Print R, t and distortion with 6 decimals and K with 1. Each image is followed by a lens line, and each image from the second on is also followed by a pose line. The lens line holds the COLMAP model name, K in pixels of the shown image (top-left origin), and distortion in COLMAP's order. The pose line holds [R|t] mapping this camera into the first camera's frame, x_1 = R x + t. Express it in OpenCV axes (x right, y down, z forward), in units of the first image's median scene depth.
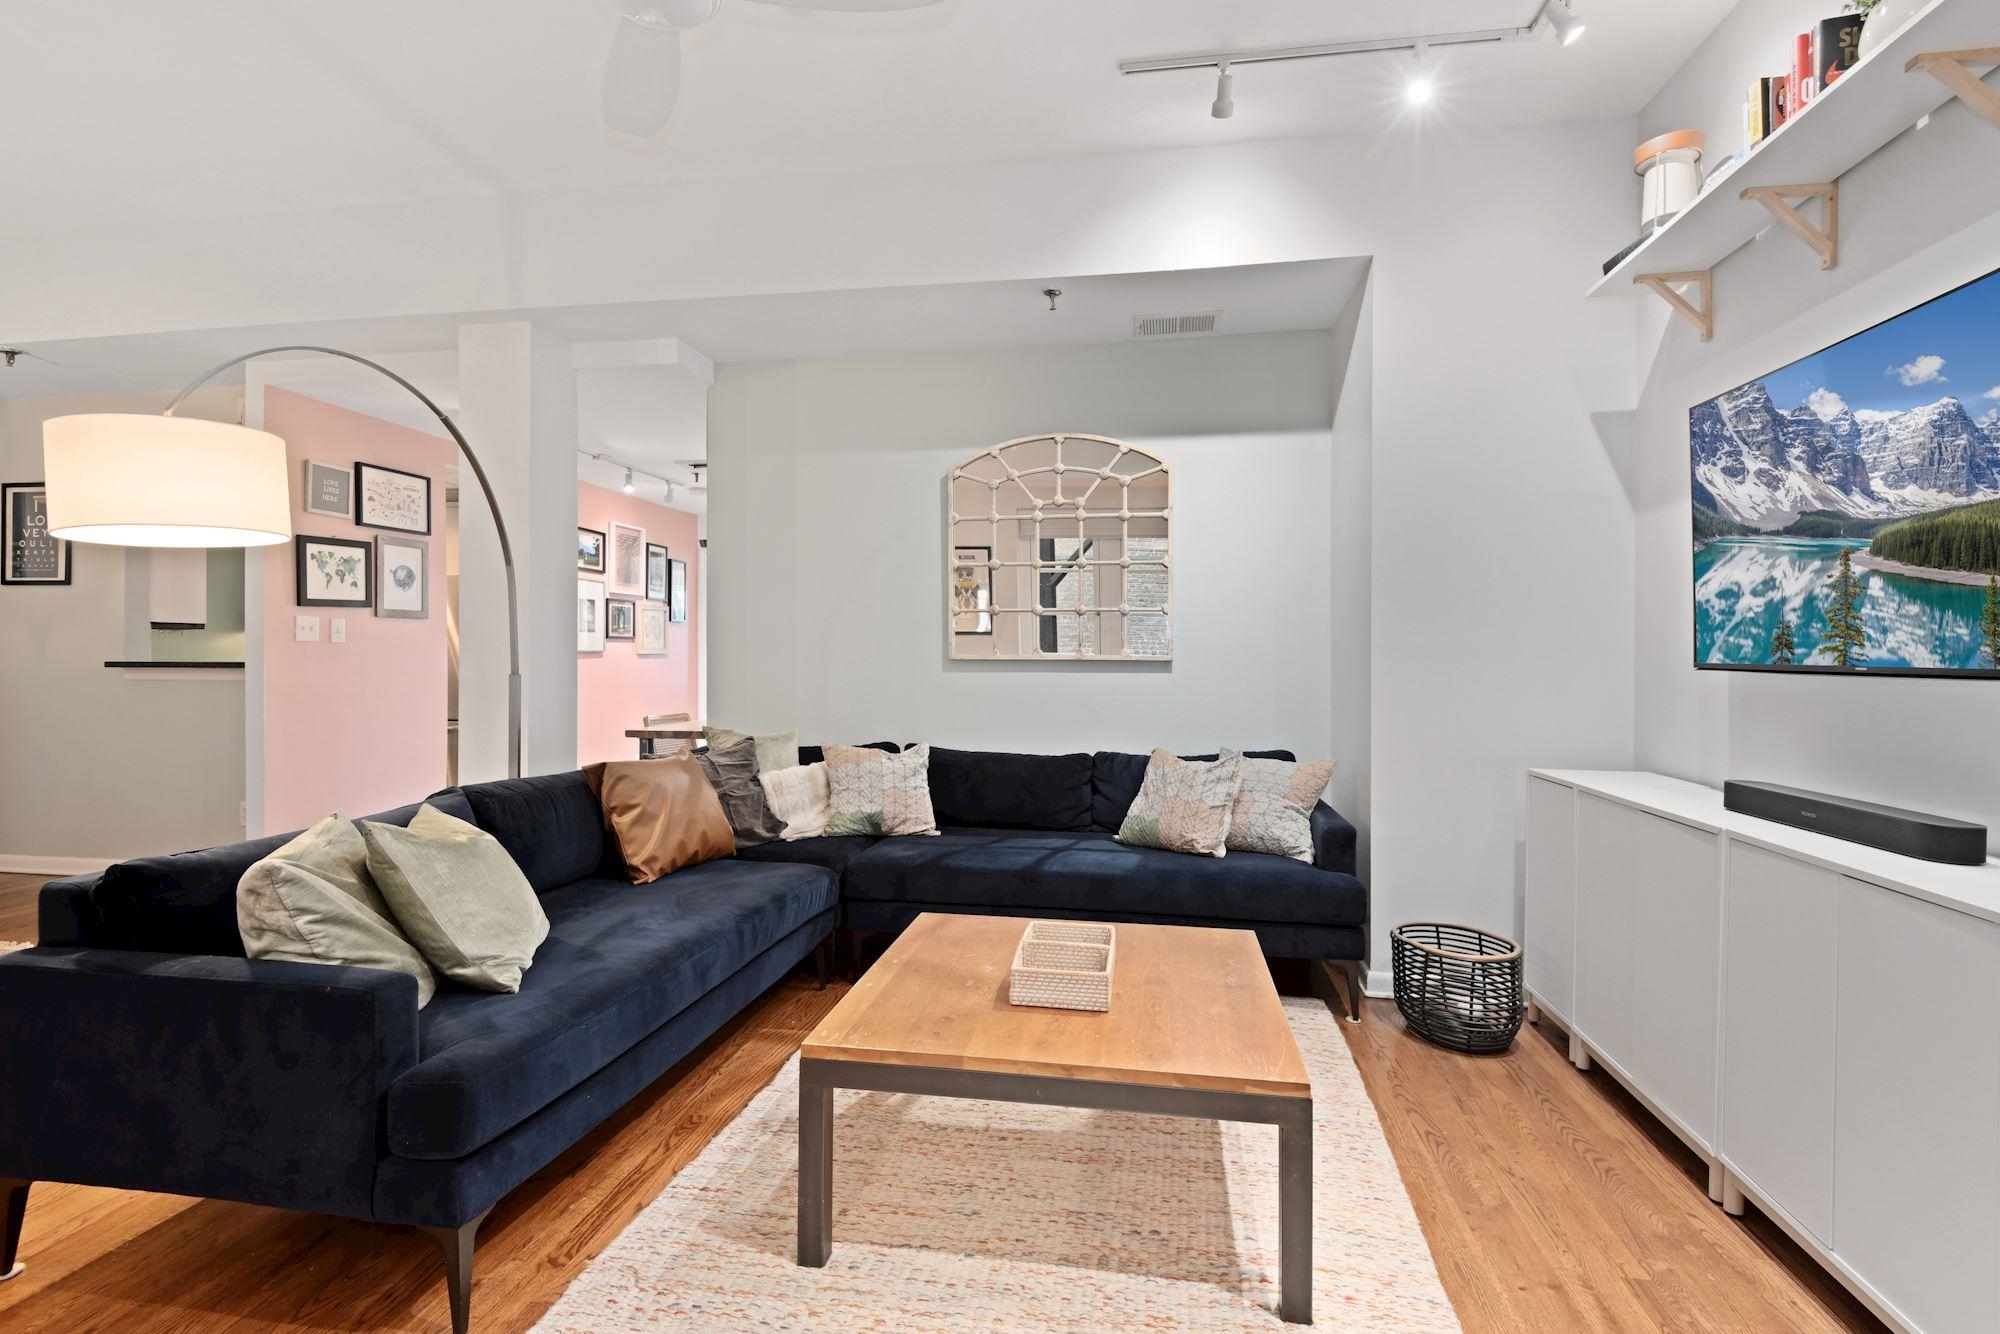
lens RADIAL K [[935.3, 0, 1006.2], [0, 935.3, 657.1], [0, 0, 1]] dist [0.032340, -0.021178]
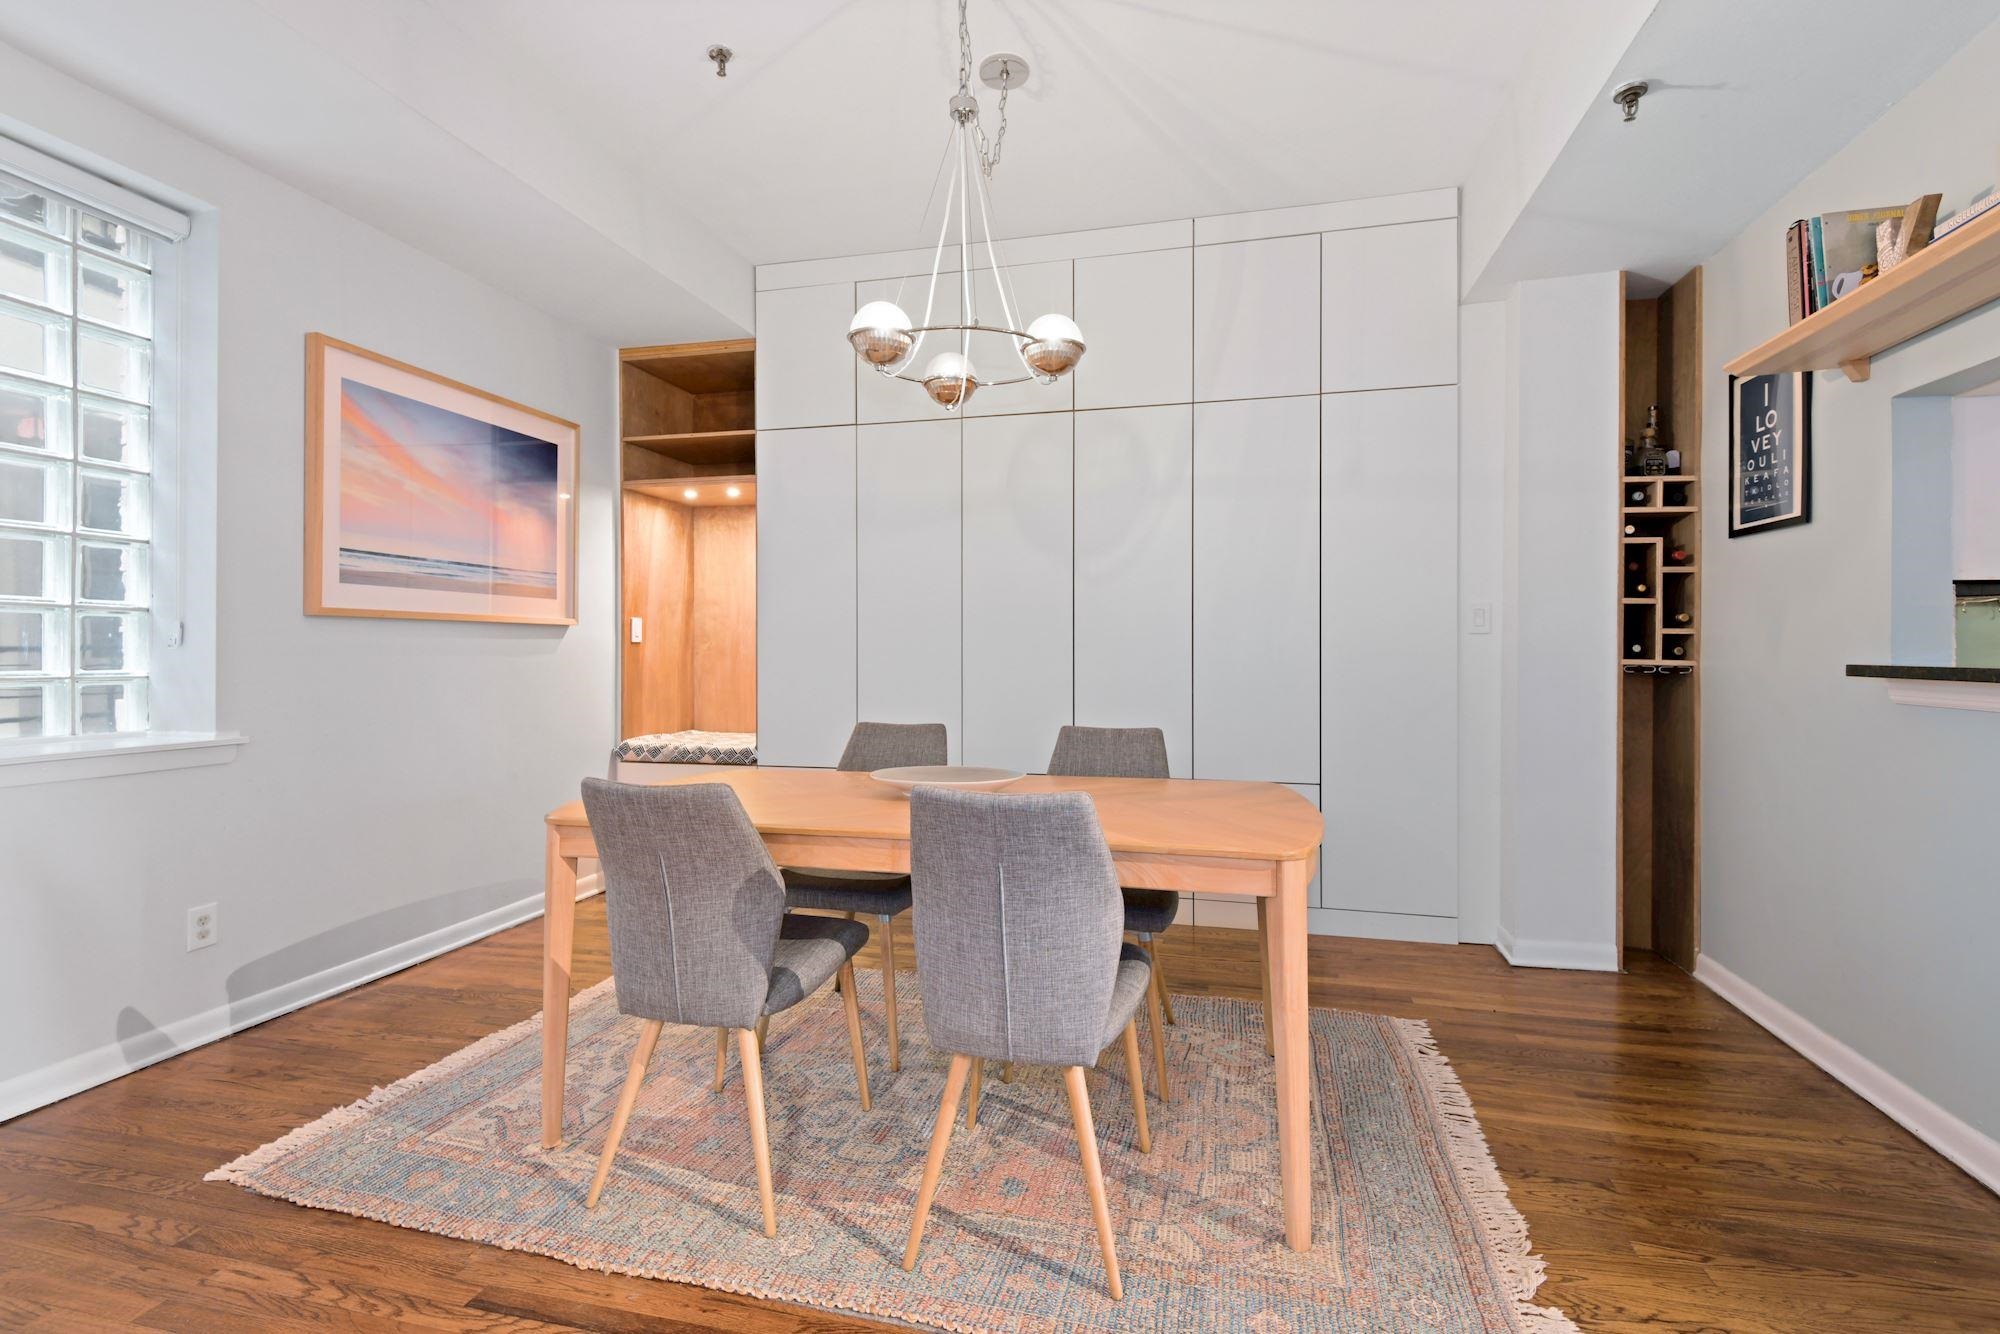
lens RADIAL K [[915.7, 0, 1004.4], [0, 915.7, 648.0], [0, 0, 1]] dist [0.031438, -0.018232]
pose [[-0.089238, -0.001658, -0.996009, -0.510327], [-0.003397, 0.999993, -0.001360, -0.002296], [0.996004, 0.003262, -0.089243, 0.717347]]
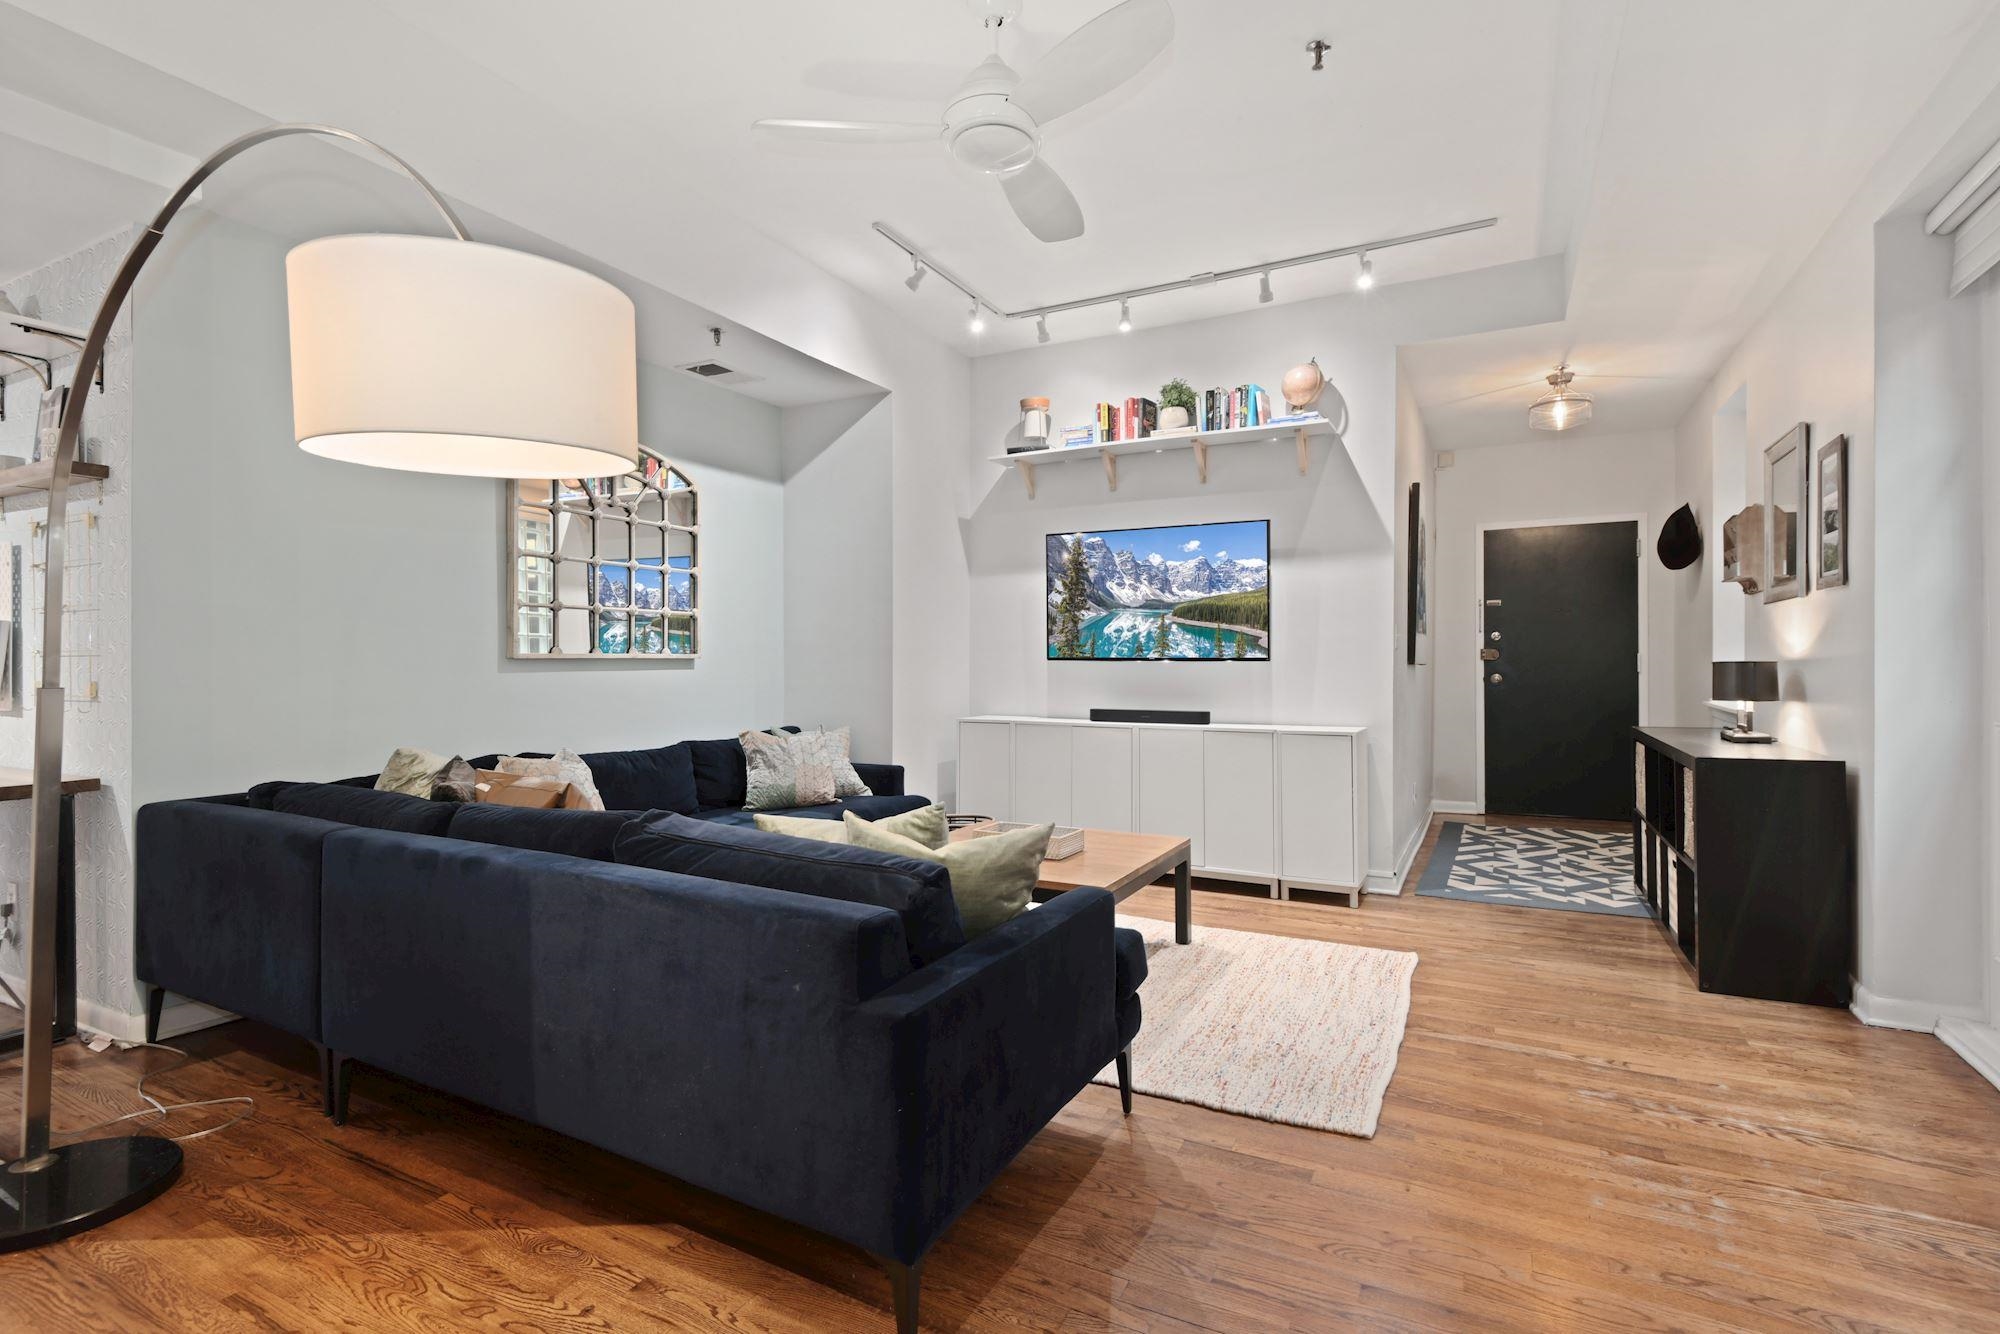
lens RADIAL K [[935.3, 0, 1006.2], [0, 935.3, 657.1], [0, 0, 1]] dist [0.032340, -0.021178]
pose [[0.319064, -0.002749, 0.947729, -0.796436], [0.002691, 0.999994, 0.001994, 0.000242], [-0.947729, 0.001915, 0.319070, 0.277731]]
